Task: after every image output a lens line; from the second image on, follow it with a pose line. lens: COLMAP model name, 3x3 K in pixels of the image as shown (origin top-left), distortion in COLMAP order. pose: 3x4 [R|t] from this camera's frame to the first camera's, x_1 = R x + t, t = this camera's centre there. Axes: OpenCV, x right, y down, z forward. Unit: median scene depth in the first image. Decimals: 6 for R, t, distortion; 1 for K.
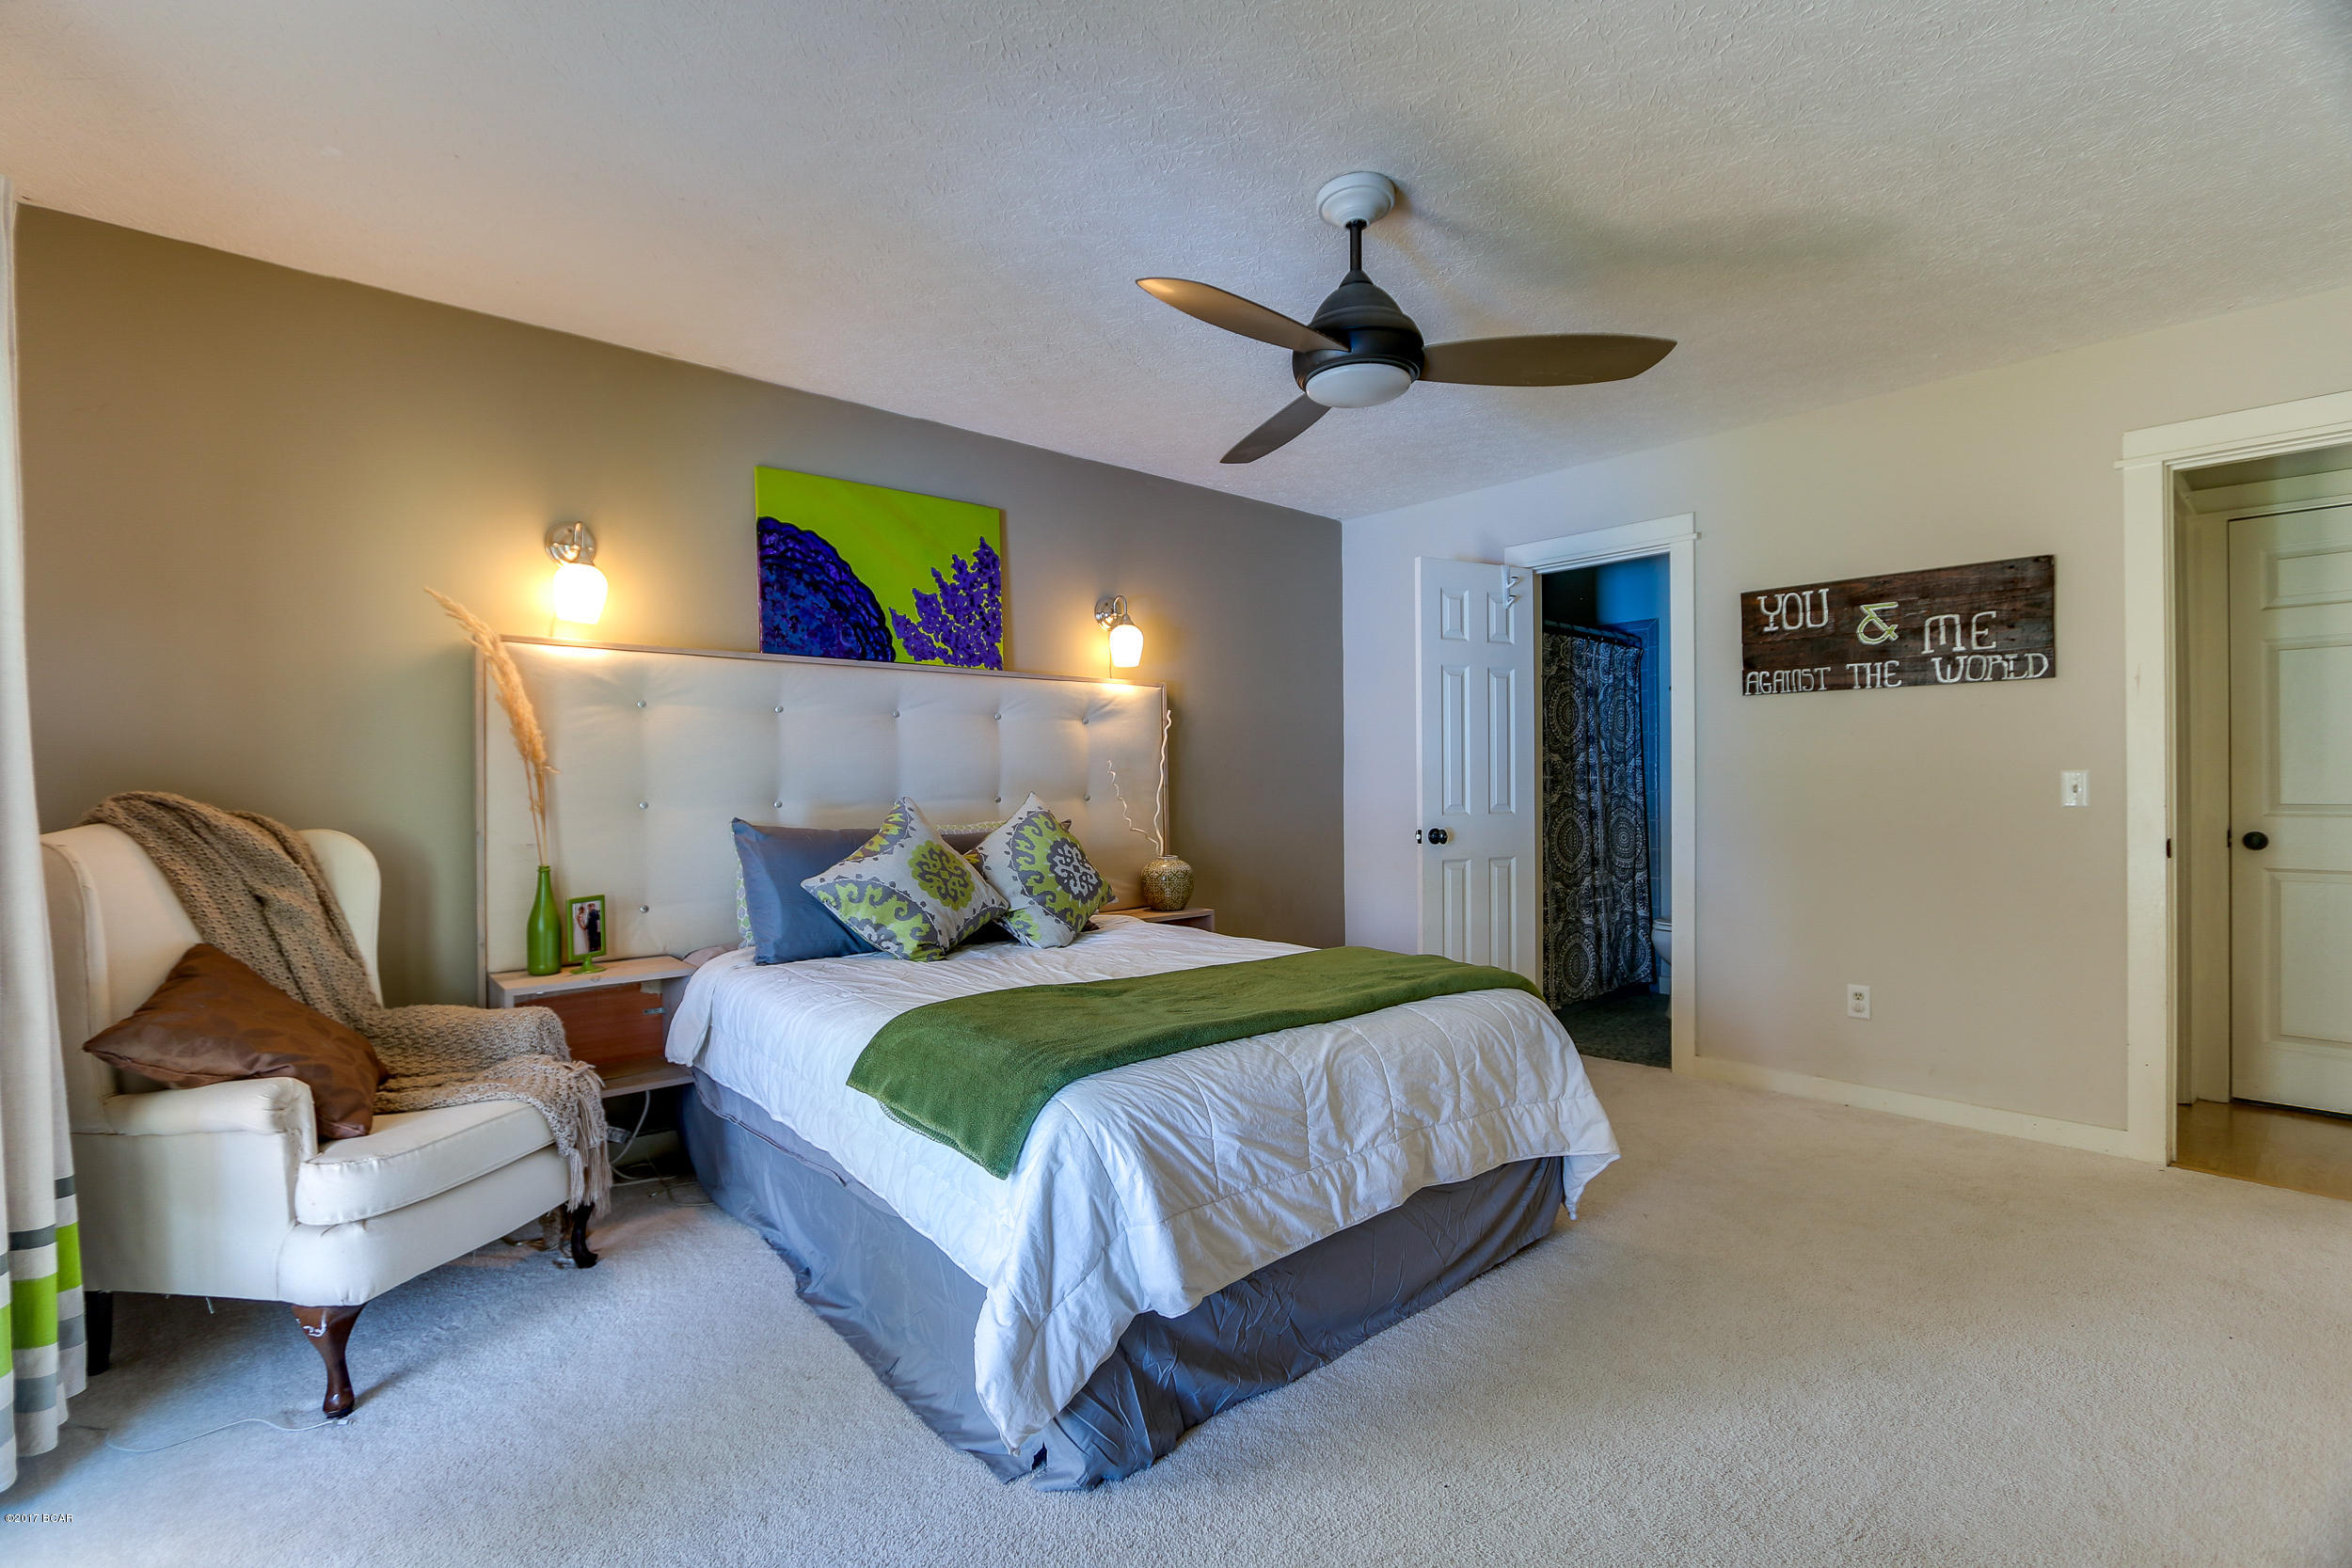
lens RADIAL K [[1083.2, 0, 1158.9], [0, 1083.2, 780.1], [0, 0, 1]] dist [-0.016087, 0.000684]
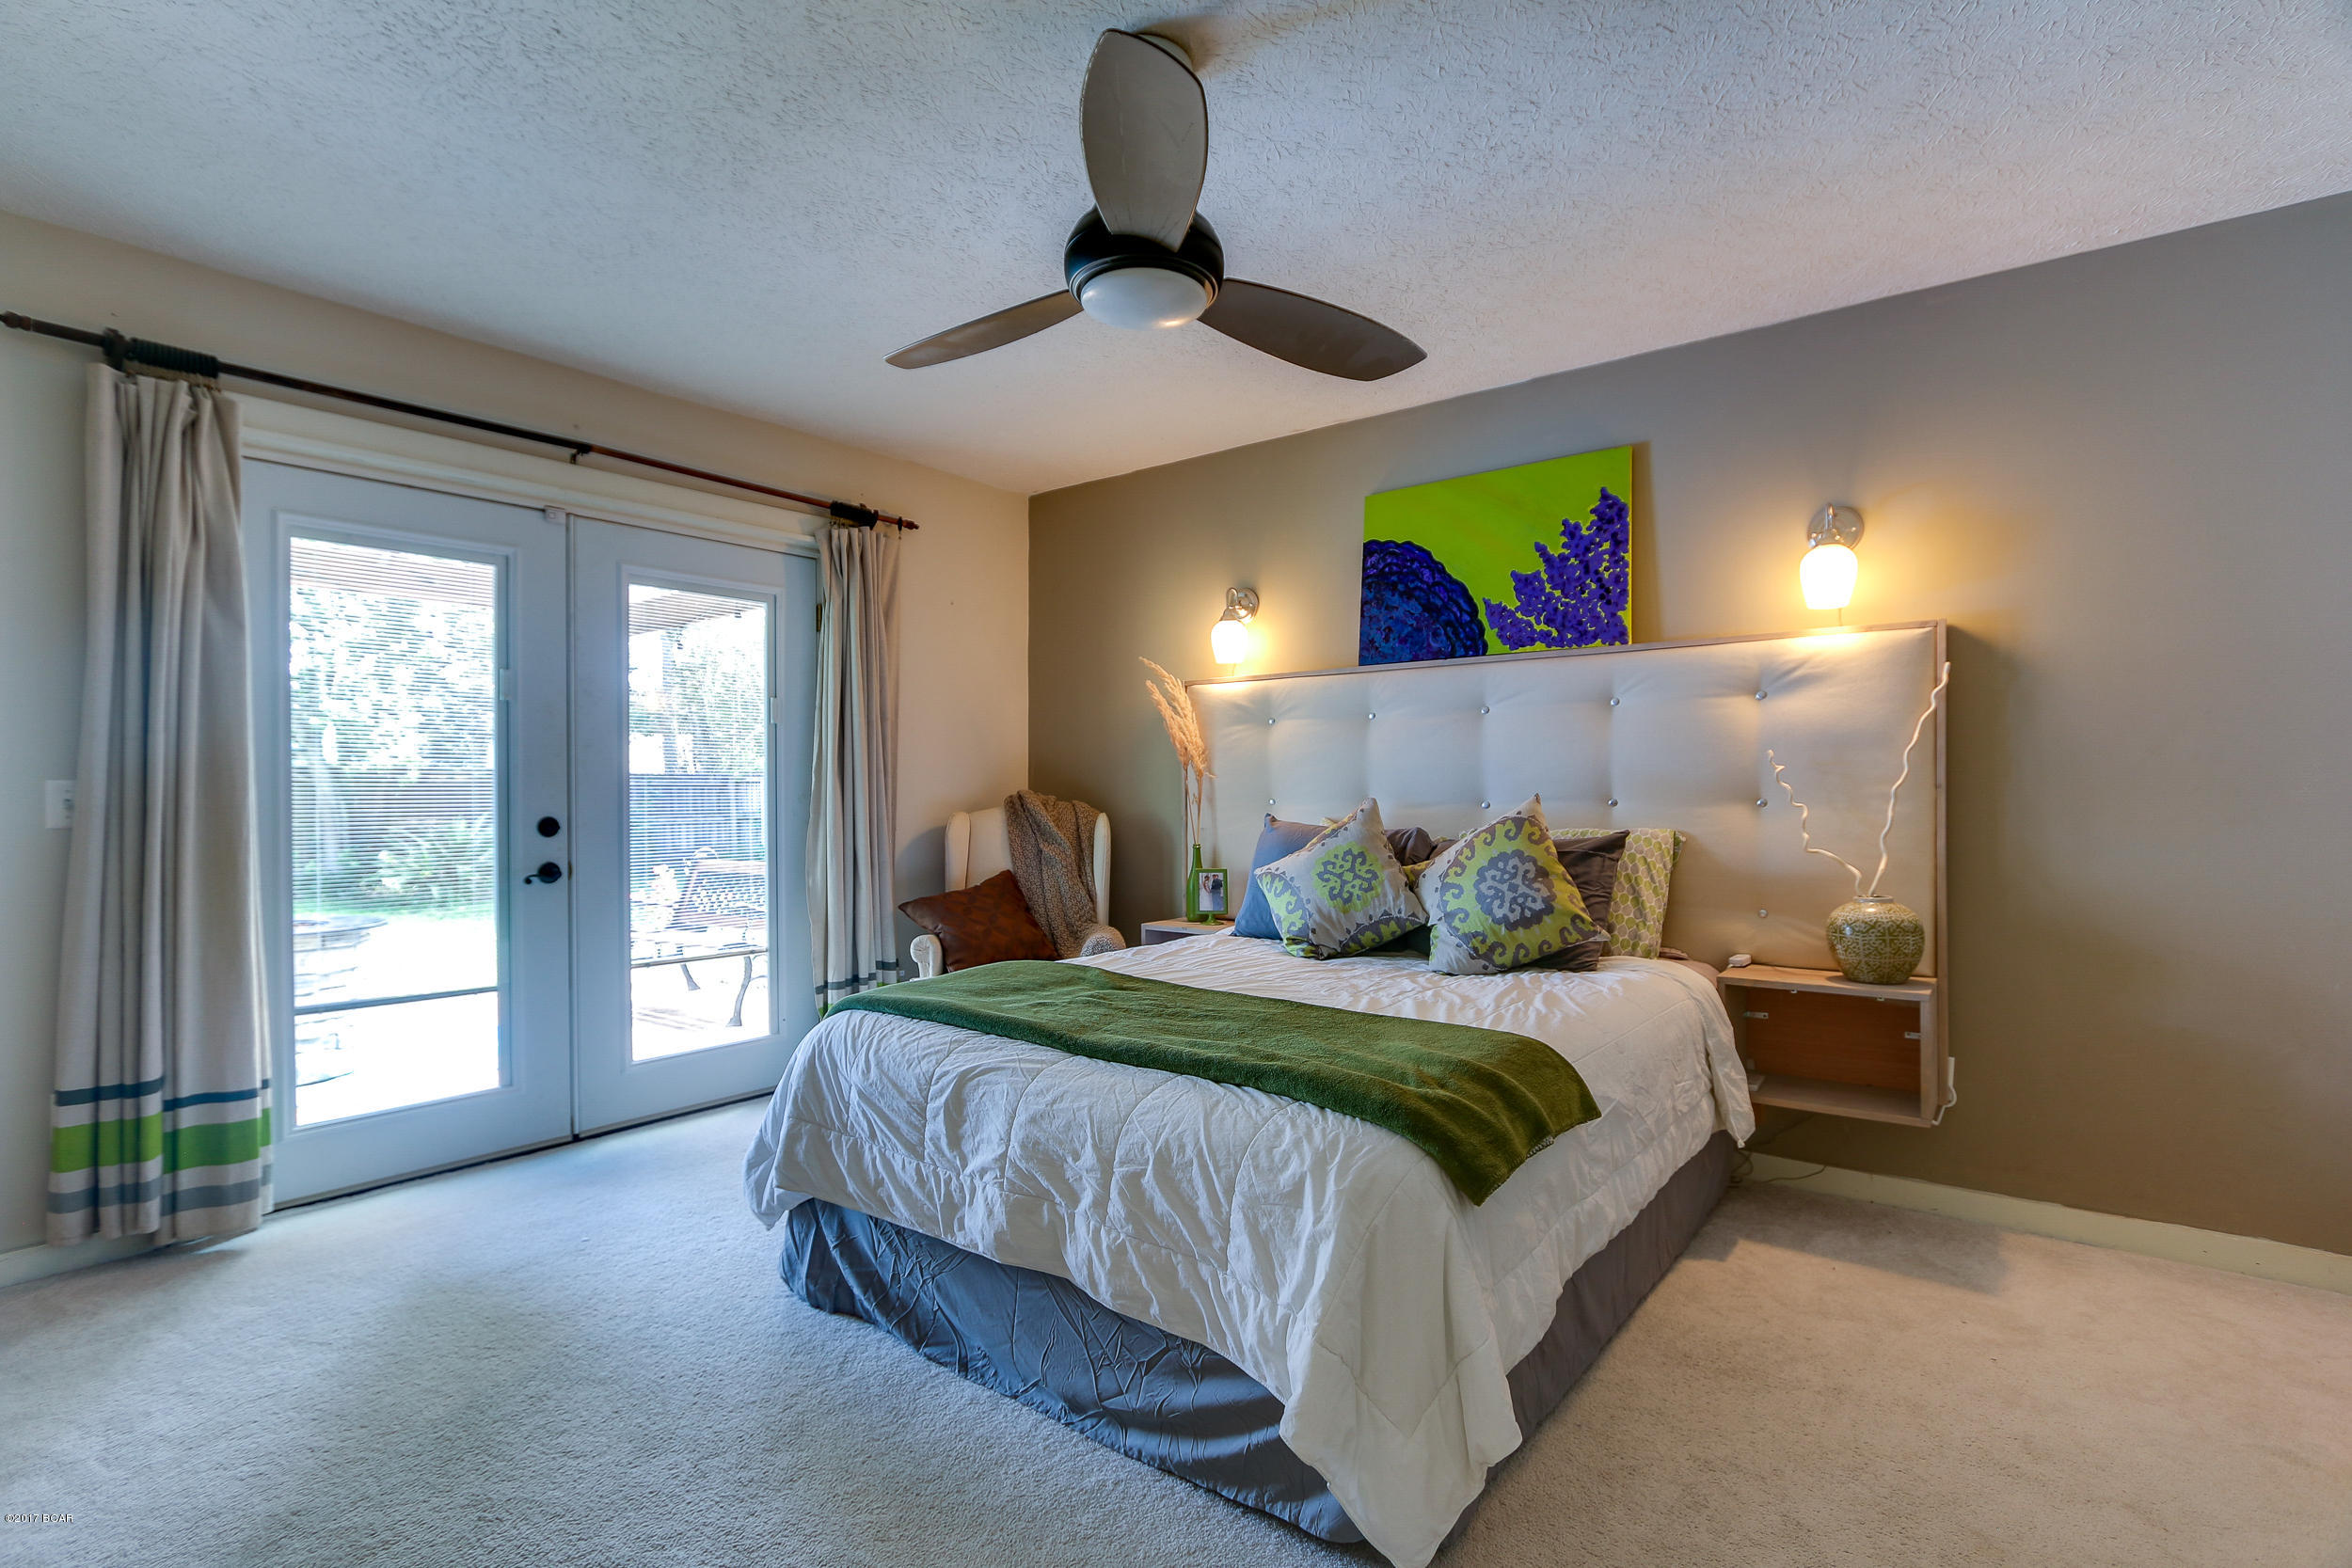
lens RADIAL K [[1083.2, 0, 1158.9], [0, 1083.2, 780.1], [0, 0, 1]] dist [-0.016087, 0.000684]
pose [[0.189698, -0.003317, -0.981837, 0.630842], [0.006119, 0.999979, -0.002196, 0.000263], [0.981823, -0.005591, 0.189714, 0.543350]]
